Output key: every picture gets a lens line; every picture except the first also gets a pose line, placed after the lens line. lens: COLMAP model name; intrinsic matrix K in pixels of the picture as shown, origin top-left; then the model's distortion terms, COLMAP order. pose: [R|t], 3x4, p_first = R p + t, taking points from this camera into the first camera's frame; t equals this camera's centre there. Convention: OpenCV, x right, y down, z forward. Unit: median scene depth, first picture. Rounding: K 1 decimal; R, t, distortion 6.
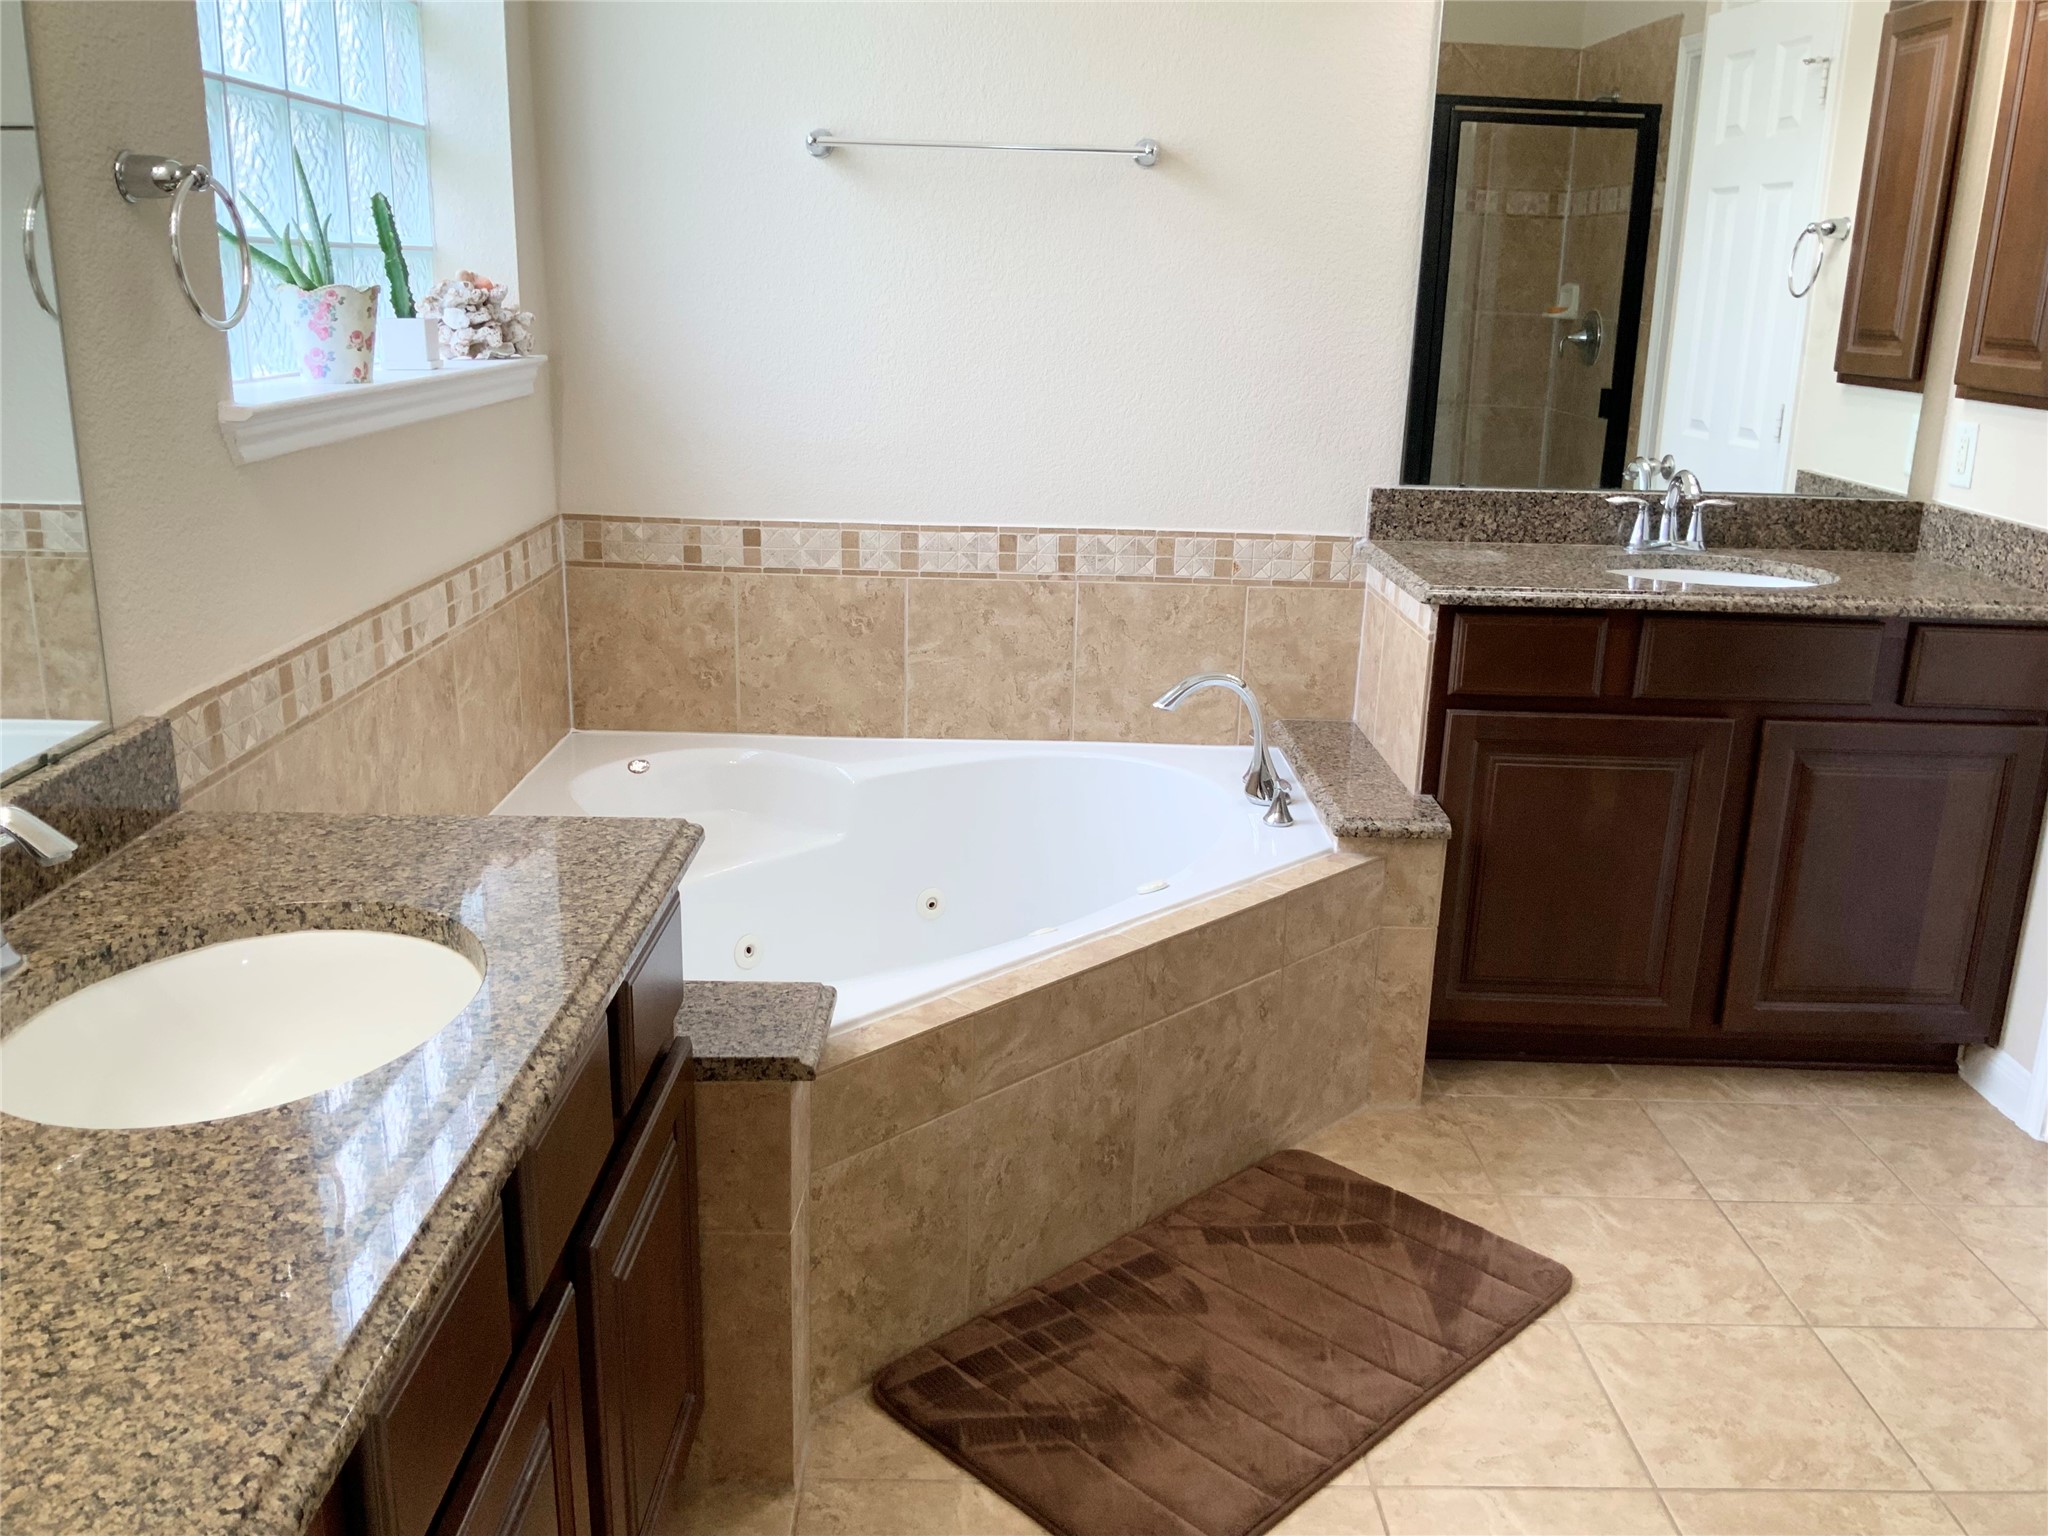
lens RADIAL K [[1691.2, 0, 1024.0], [0, 1691.2, 768.0], [0, 0, 1]] dist [0.112433, -0.228001]
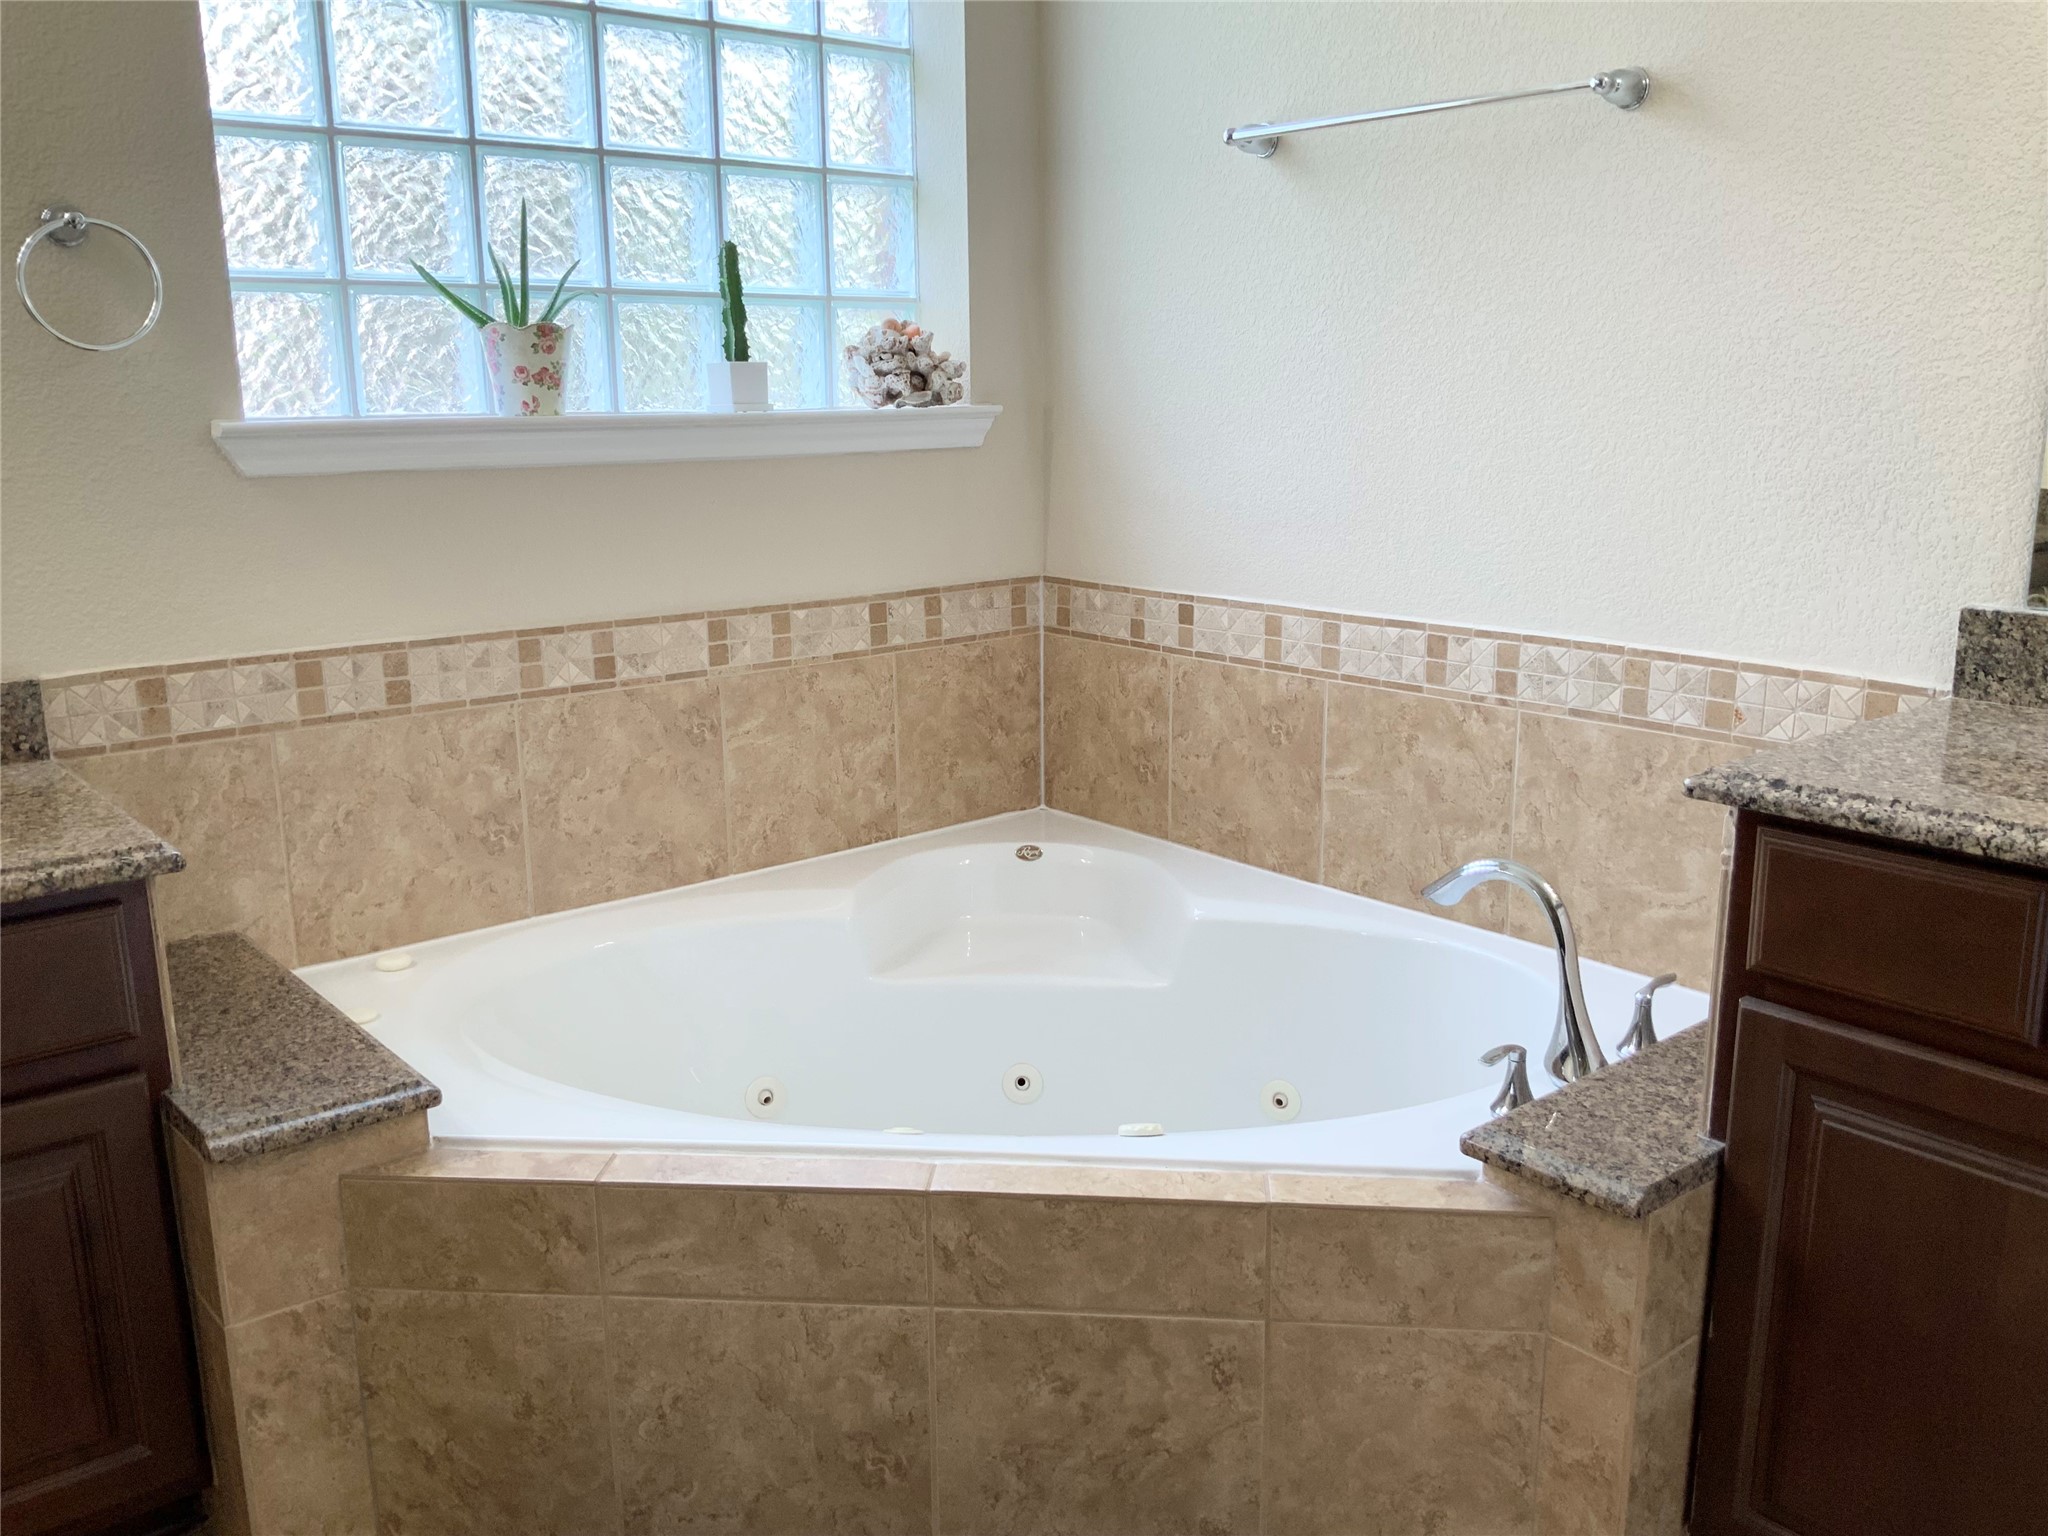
lens RADIAL K [[1691.2, 0, 1024.0], [0, 1691.2, 768.0], [0, 0, 1]] dist [0.112433, -0.228001]
pose [[0.639945, 0.142054, -0.755176, 0.437163], [-0.187110, 0.981991, 0.026160, -0.067165], [0.745292, 0.124560, 0.655000, 0.393219]]
